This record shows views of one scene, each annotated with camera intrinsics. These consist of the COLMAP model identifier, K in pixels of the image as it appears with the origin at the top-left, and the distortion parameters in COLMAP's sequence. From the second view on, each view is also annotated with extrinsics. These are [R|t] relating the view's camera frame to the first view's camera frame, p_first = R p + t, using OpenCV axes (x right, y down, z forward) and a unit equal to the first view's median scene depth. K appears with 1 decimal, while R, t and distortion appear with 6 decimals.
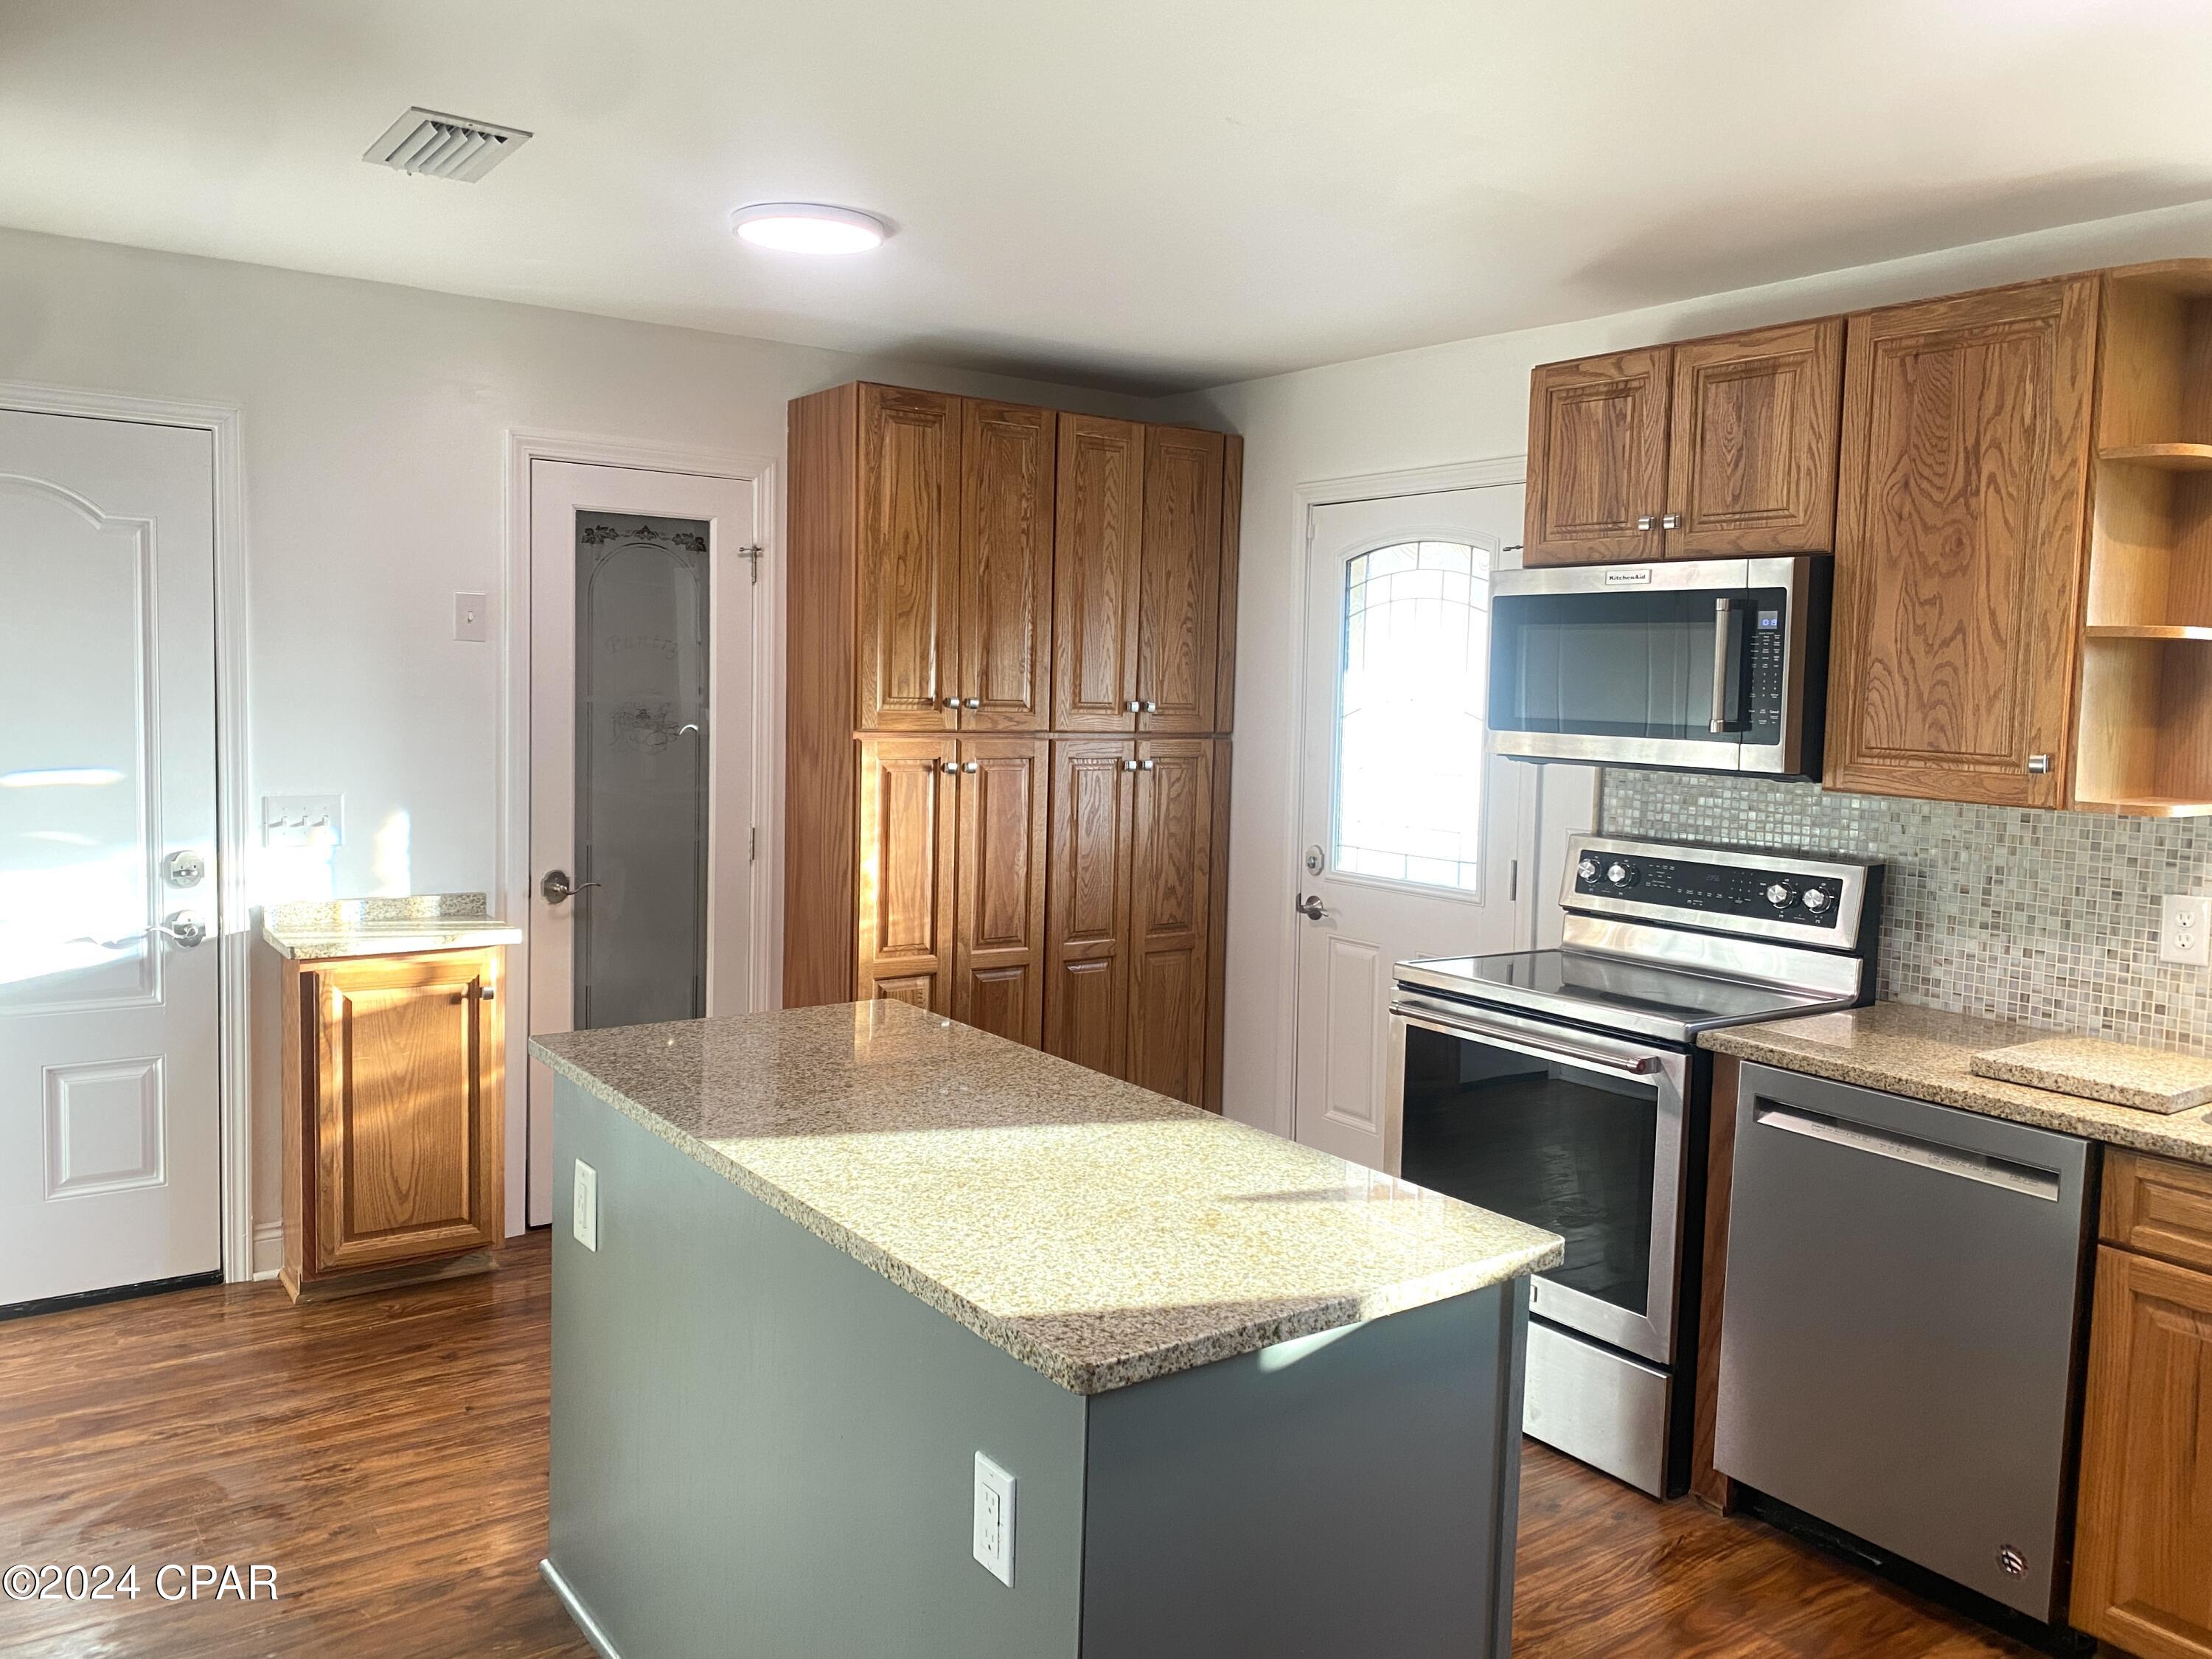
lens RADIAL K [[1697.5, 0, 1106.0], [0, 1697.5, 829.5], [0, 0, 1]] dist [0.112822, -0.212507]
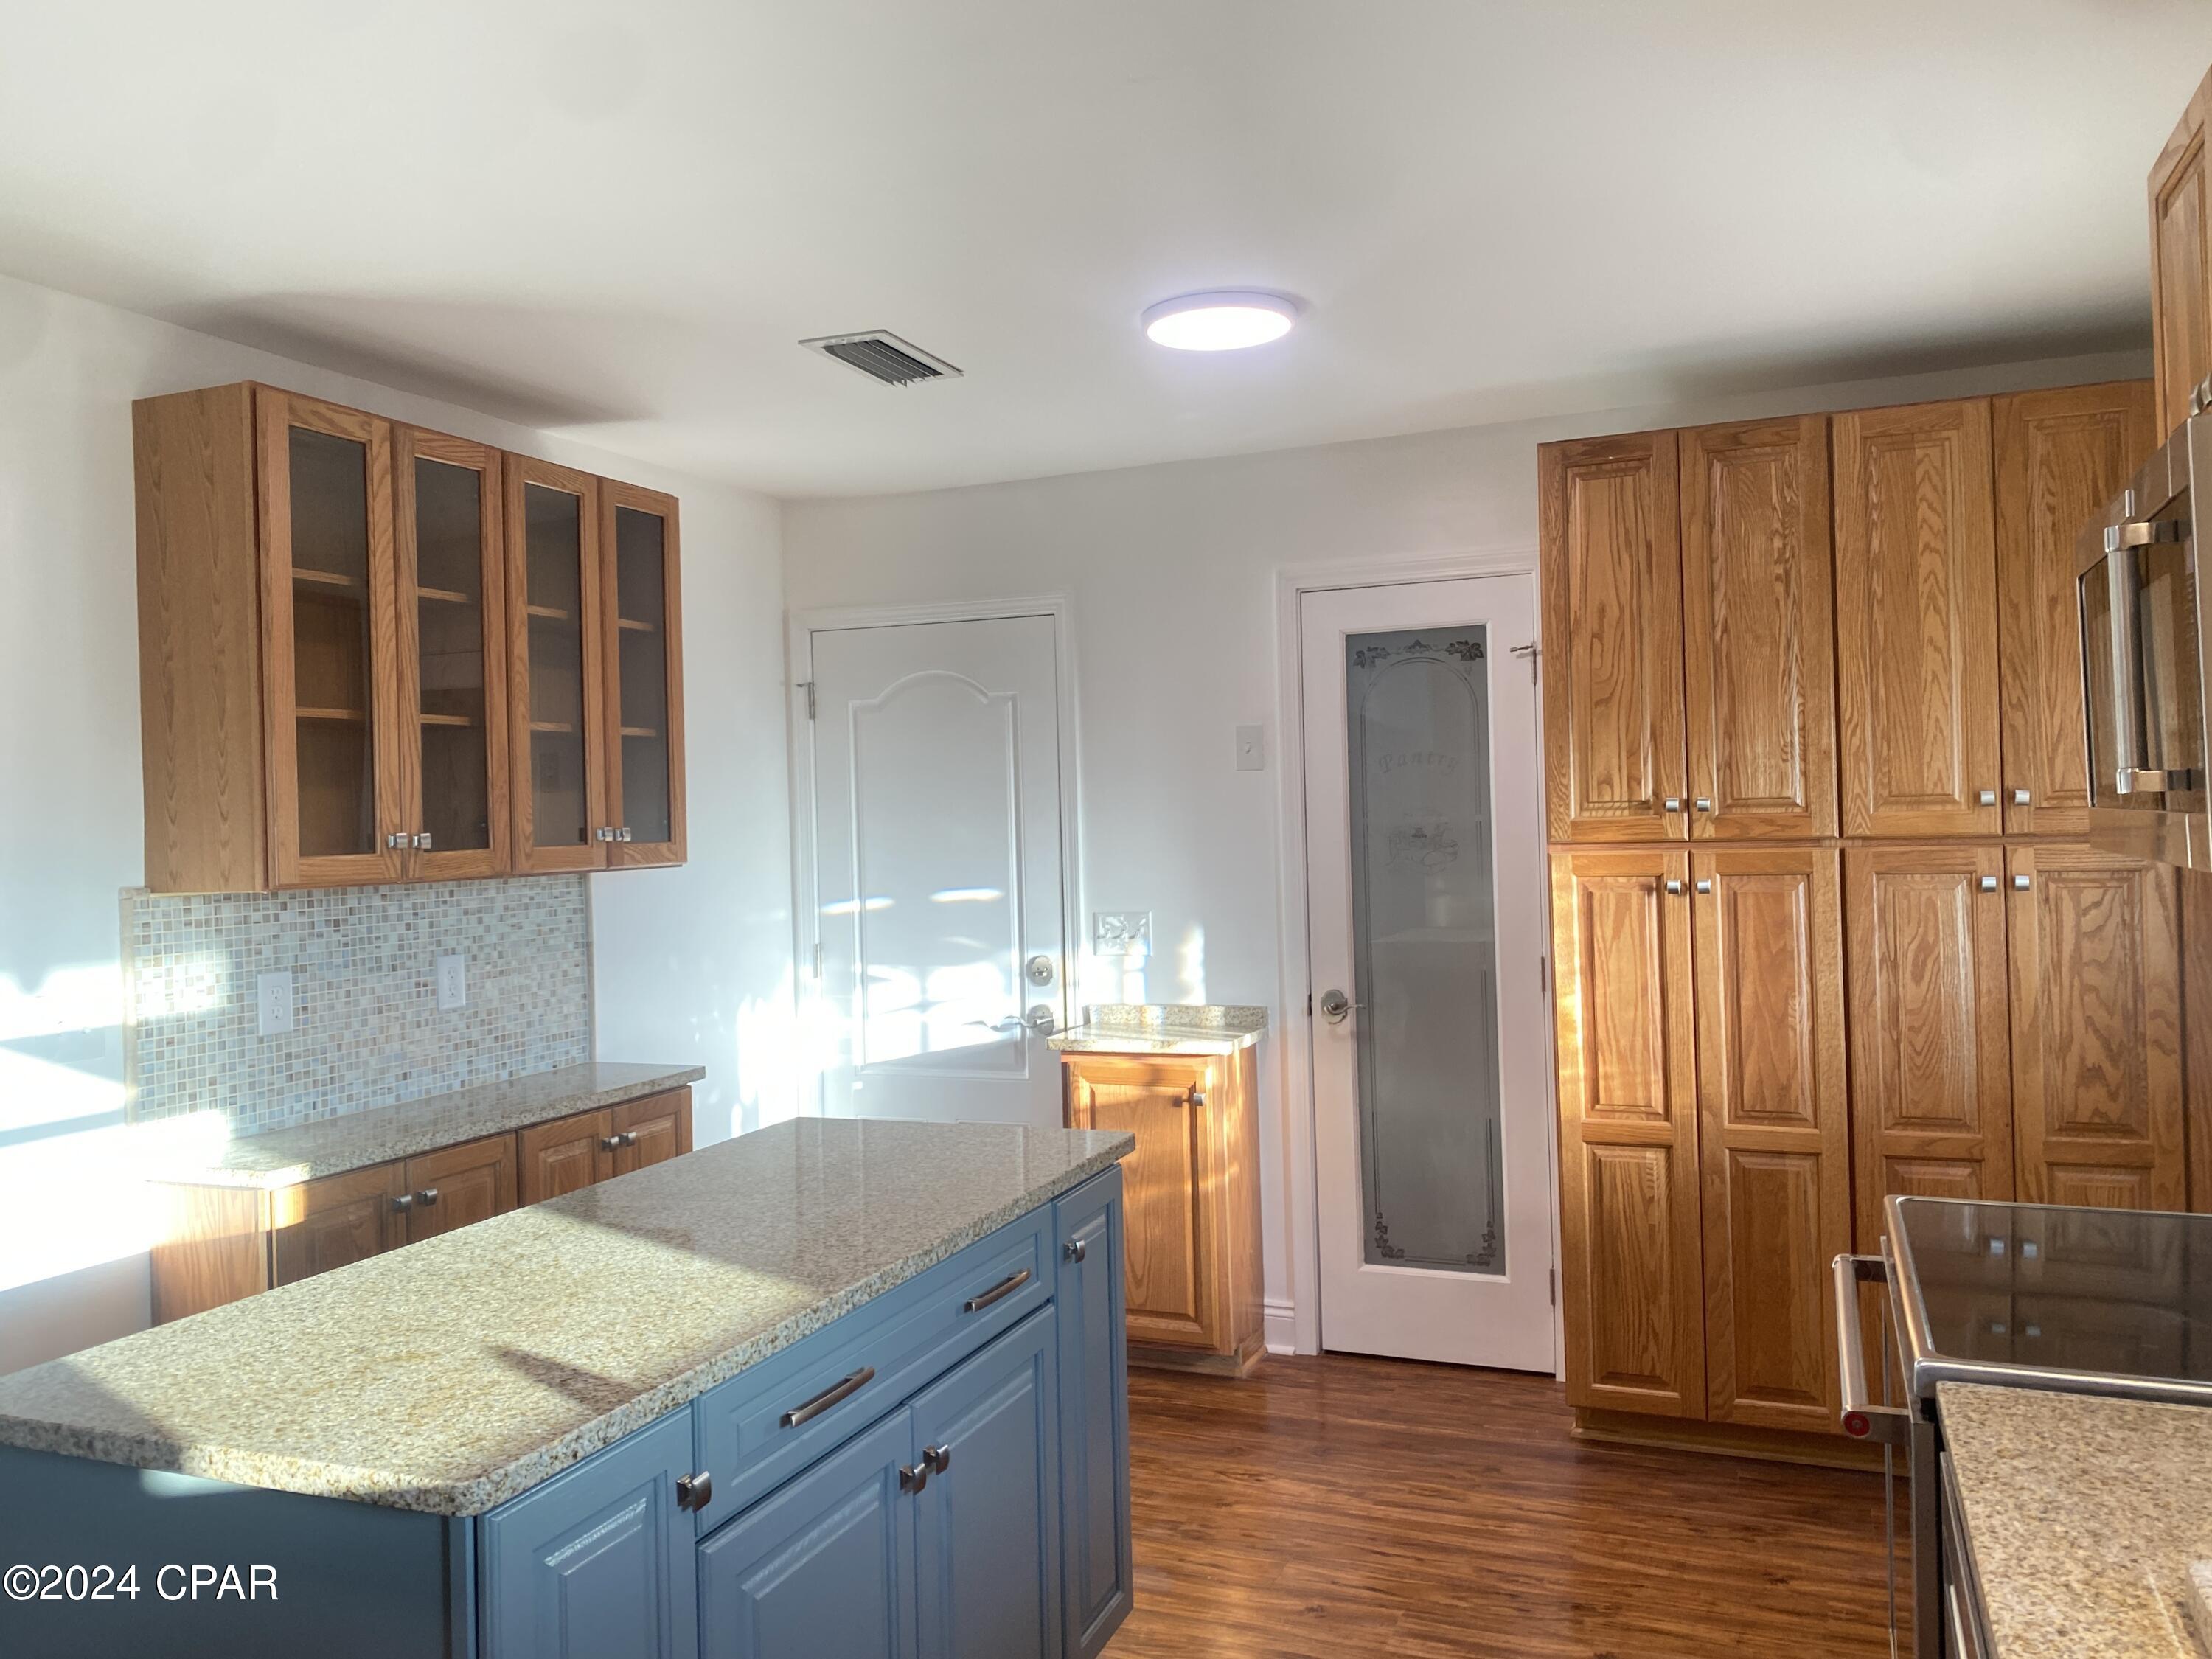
lens RADIAL K [[1676.0, 0, 1106.0], [0, 1676.0, 829.5], [0, 0, 1]] dist [0.201039, -0.386063]
pose [[0.532979, -0.035617, -0.845379, 0.446333], [-0.036625, 0.997206, -0.065104, -0.001153], [0.845335, 0.065661, 0.530185, 0.350595]]
